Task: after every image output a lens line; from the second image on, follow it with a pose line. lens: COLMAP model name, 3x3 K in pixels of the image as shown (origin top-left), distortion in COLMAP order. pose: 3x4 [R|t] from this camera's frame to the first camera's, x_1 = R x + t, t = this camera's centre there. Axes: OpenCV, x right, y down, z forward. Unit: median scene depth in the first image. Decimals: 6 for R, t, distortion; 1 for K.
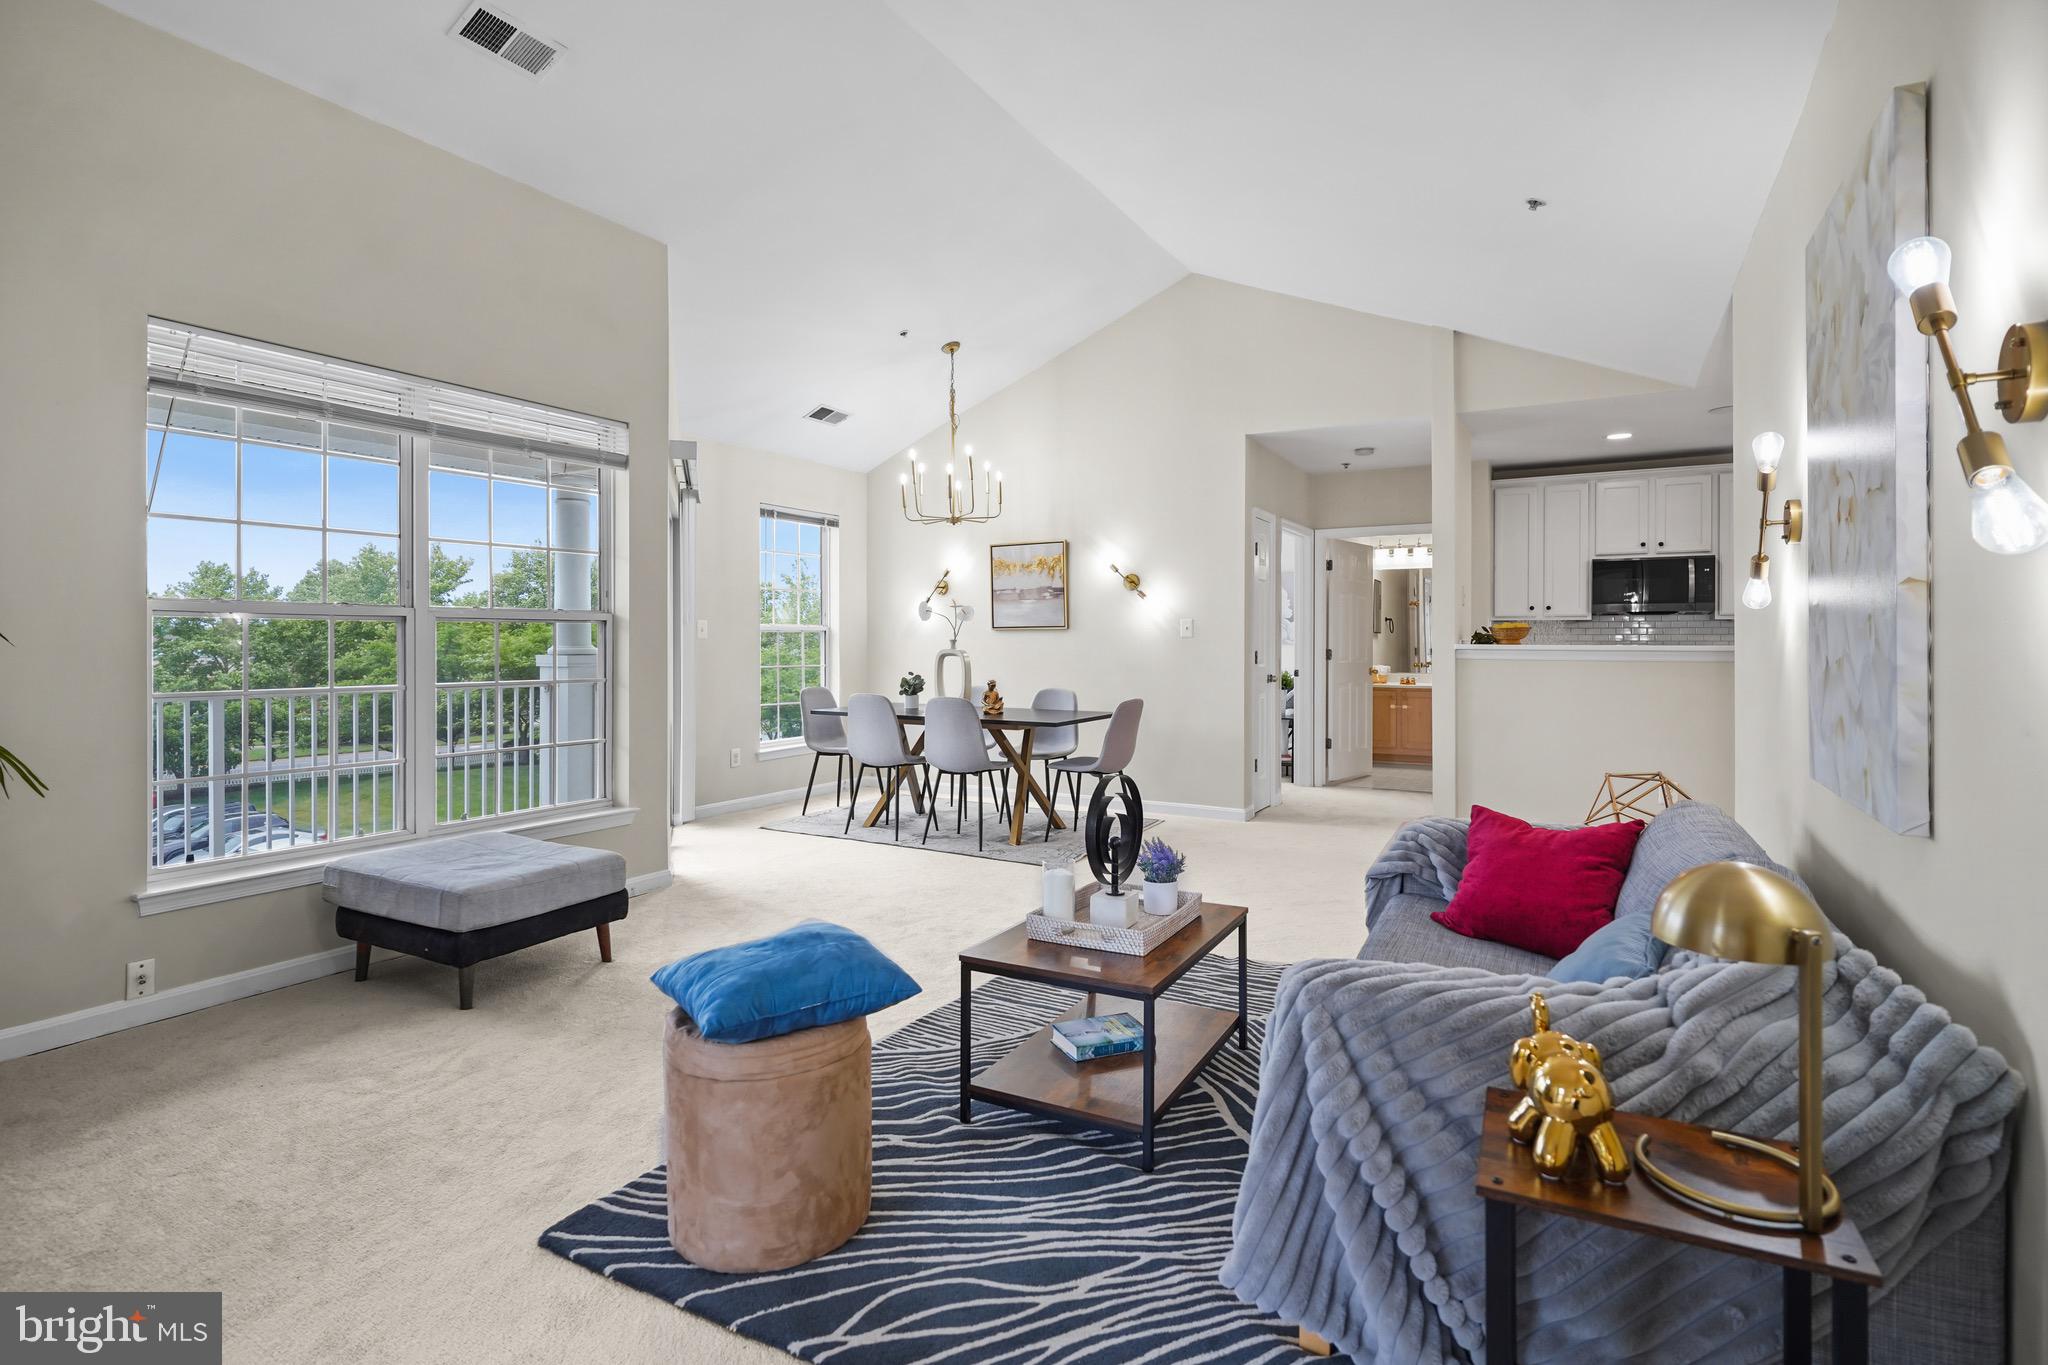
lens RADIAL K [[1003.5, 0, 1027.4], [0, 1003.5, 641.4], [0, 0, 1]] dist [0.006937, -0.001948]
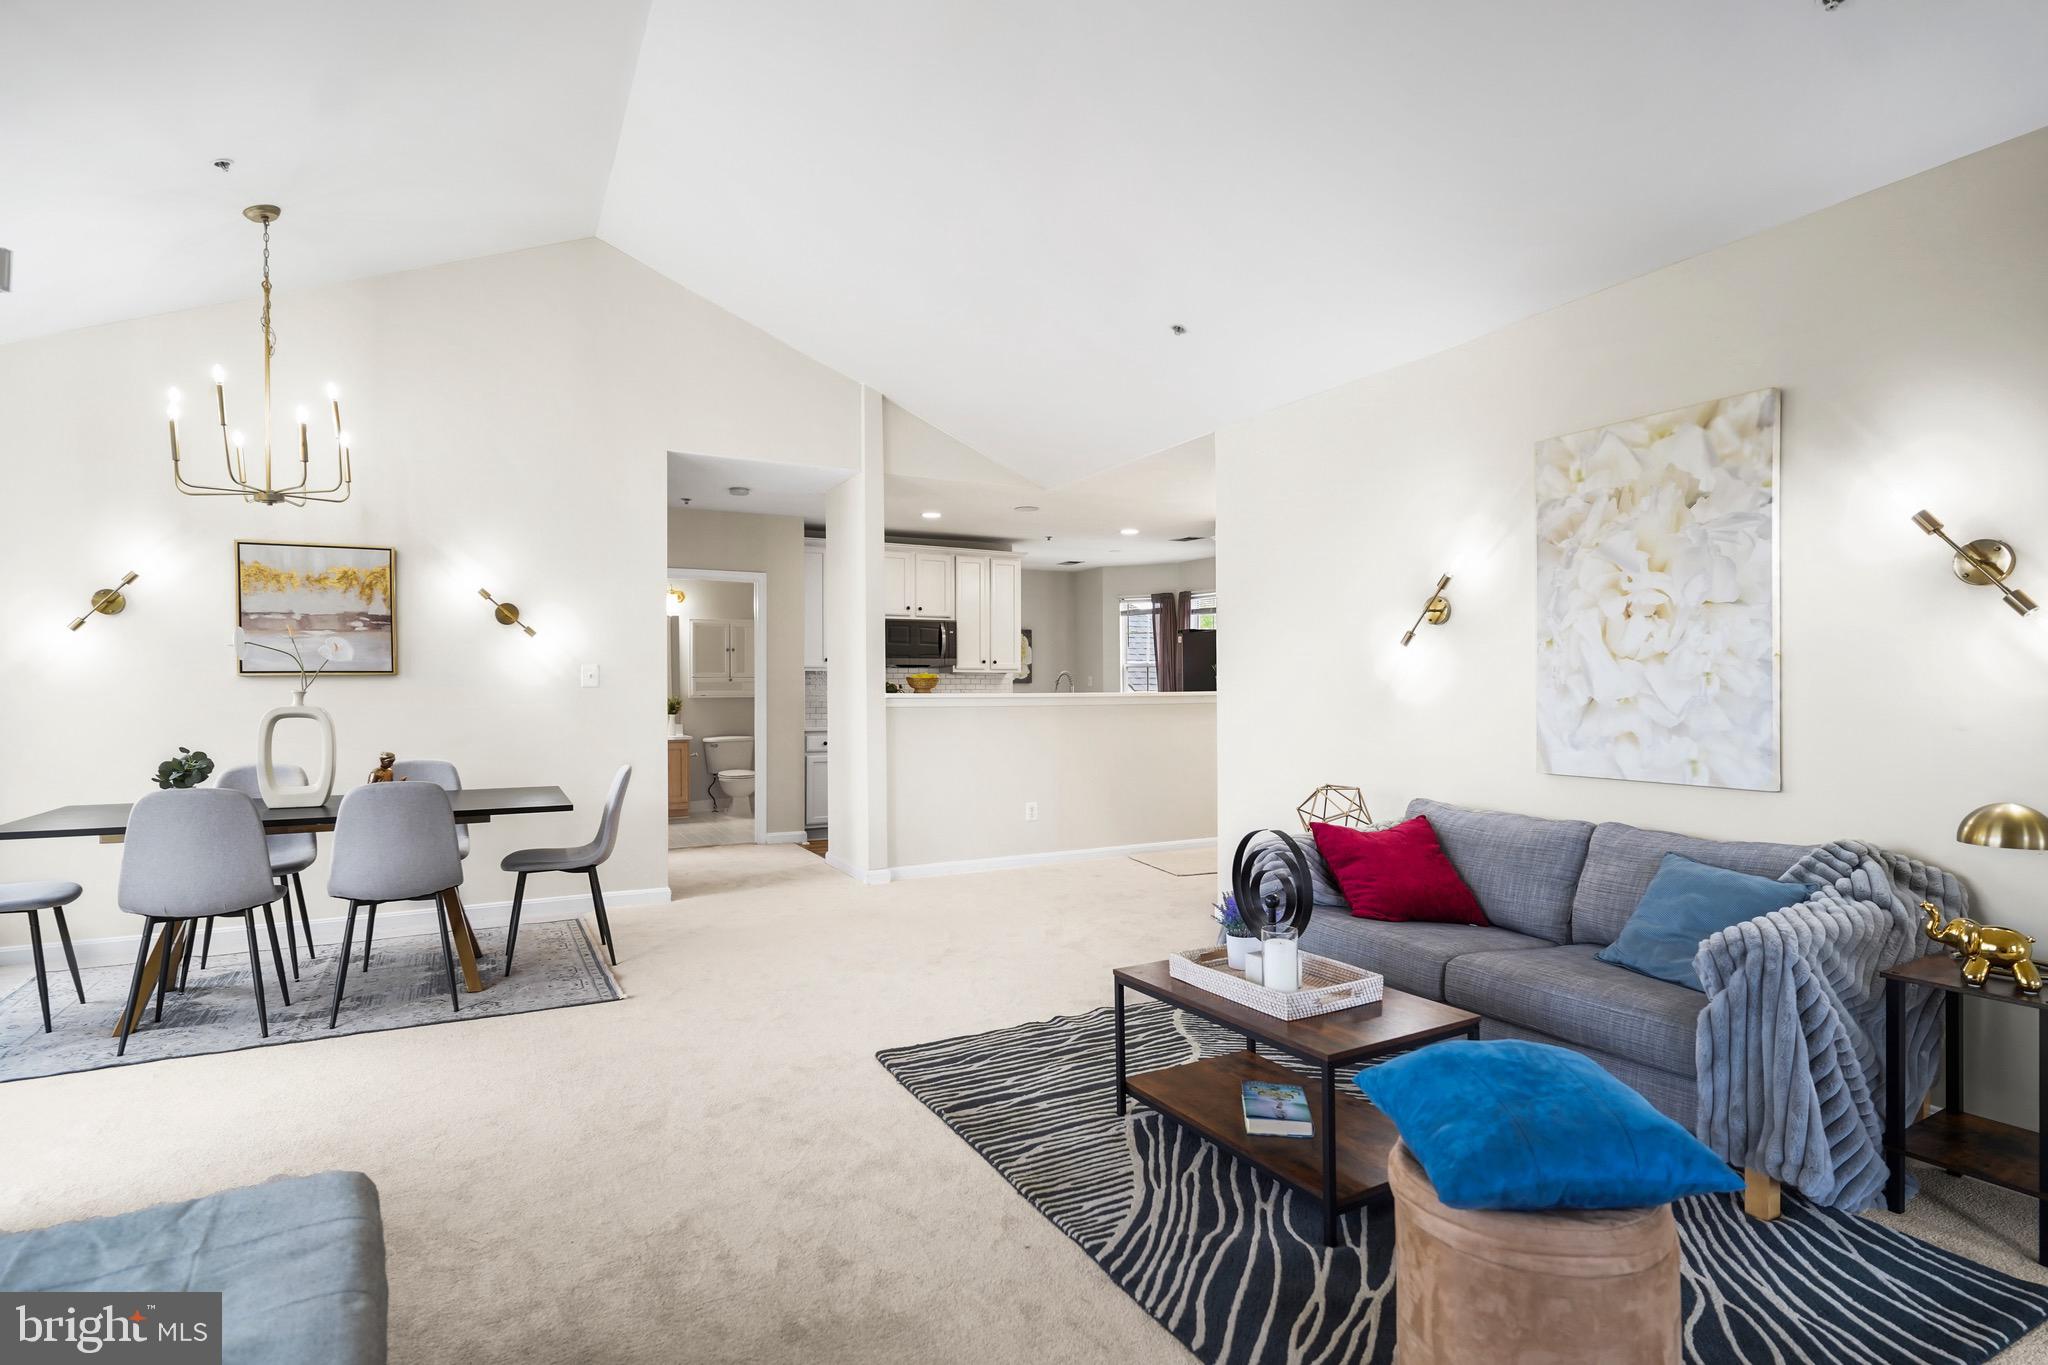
lens RADIAL K [[1003.5, 0, 1020.6], [0, 1003.5, 690.4], [0, 0, 1]] dist [0.006937, -0.001948]
pose [[0.534513, -0.004976, 0.845145, -0.326514], [0.005844, 0.999981, 0.002191, -0.000868], [-0.845140, 0.003768, 0.534532, 0.266828]]
